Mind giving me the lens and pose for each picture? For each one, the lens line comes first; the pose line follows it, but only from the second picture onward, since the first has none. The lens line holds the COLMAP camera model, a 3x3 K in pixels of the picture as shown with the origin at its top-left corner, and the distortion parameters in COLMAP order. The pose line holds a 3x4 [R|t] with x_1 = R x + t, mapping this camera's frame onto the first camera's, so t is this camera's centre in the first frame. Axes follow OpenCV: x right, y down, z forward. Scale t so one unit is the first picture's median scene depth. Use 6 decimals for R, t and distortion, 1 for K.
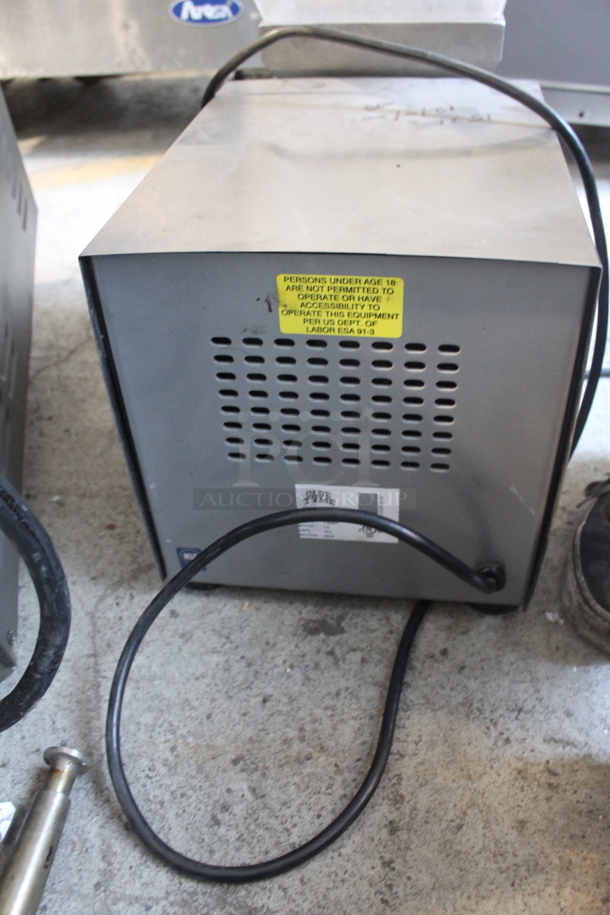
lens RADIAL K [[760.4, 0, 323.1], [0, 760.4, 457.9], [0, 0, 1]] dist [-0.157358, 0.129921]
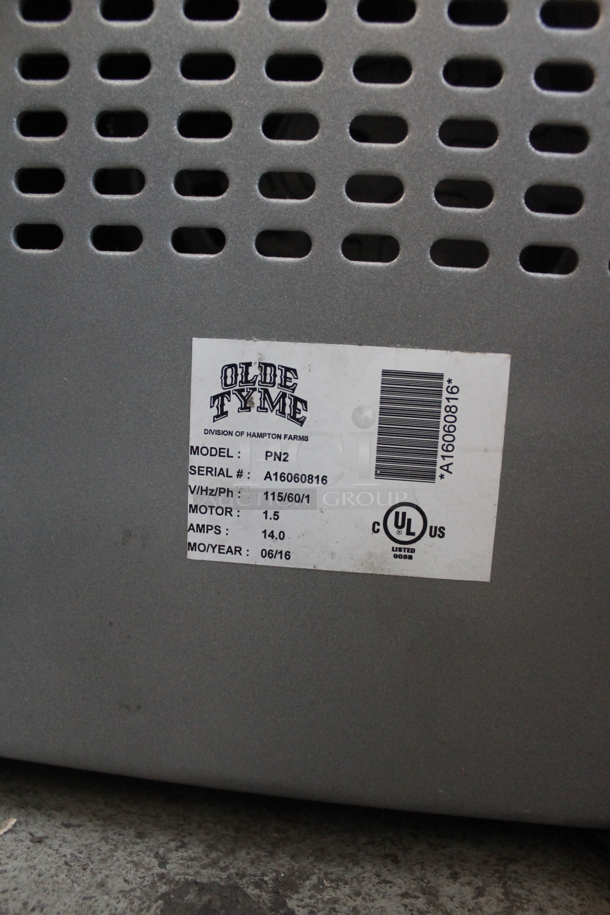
lens RADIAL K [[760.4, 0, 323.1], [0, 760.4, 457.9], [0, 0, 1]] dist [-0.157358, 0.129921]
pose [[0.994722, 0.092621, 0.044149, 0.008708], [-0.059429, 0.870837, -0.487966, 0.205003], [-0.083642, 0.482767, 0.871745, 0.637953]]
